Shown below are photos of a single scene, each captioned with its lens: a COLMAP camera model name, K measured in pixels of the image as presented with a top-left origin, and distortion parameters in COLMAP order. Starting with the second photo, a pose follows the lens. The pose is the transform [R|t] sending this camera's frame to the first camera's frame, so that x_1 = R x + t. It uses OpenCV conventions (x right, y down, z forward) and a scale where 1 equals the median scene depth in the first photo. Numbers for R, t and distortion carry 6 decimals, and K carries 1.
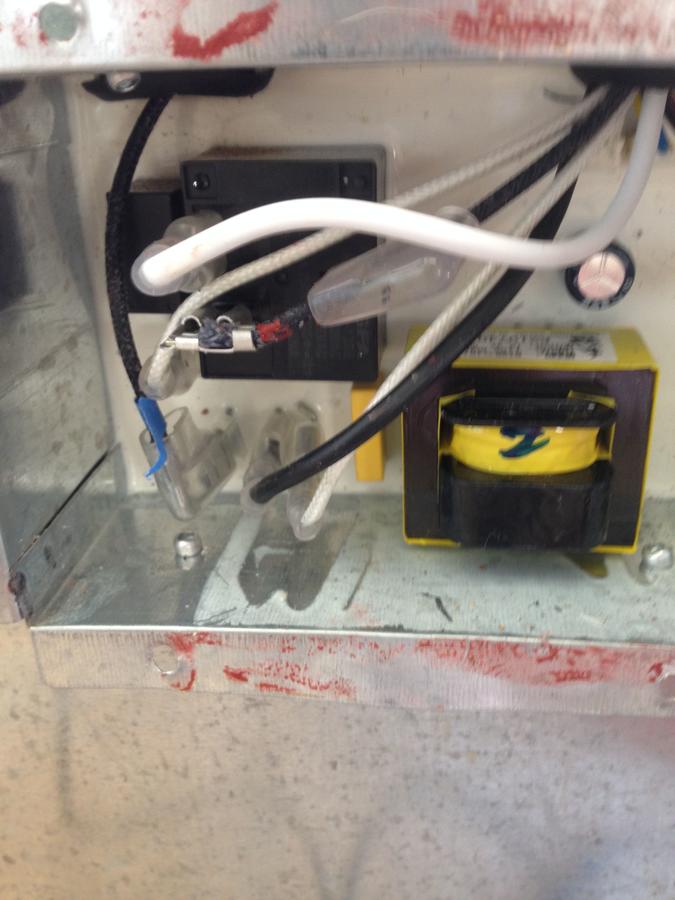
lens RADIAL K [[841.2, 0, 335.9], [0, 841.2, 469.2], [0, 0, 1]] dist [0.126486, -0.278823]
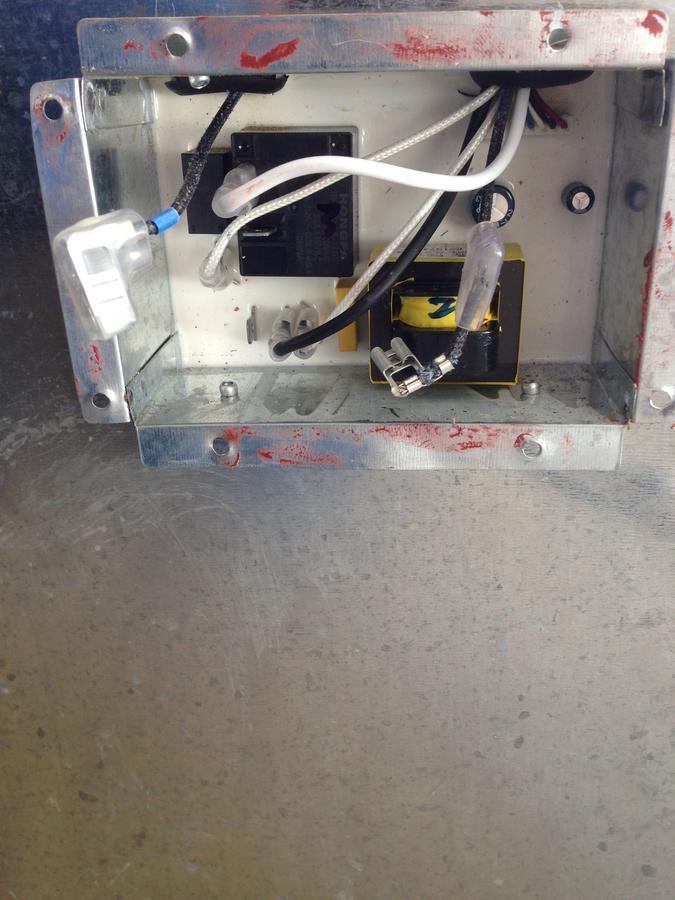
lens RADIAL K [[793.2, 0, 324.1], [0, 793.2, 440.1], [0, 0, 1]] dist [0.088537, -0.004045]
pose [[0.999907, -0.000788, 0.013627, -0.025290], [0.001027, 0.999846, -0.017541, 0.225304], [-0.013611, 0.017553, 0.999753, -0.469865]]
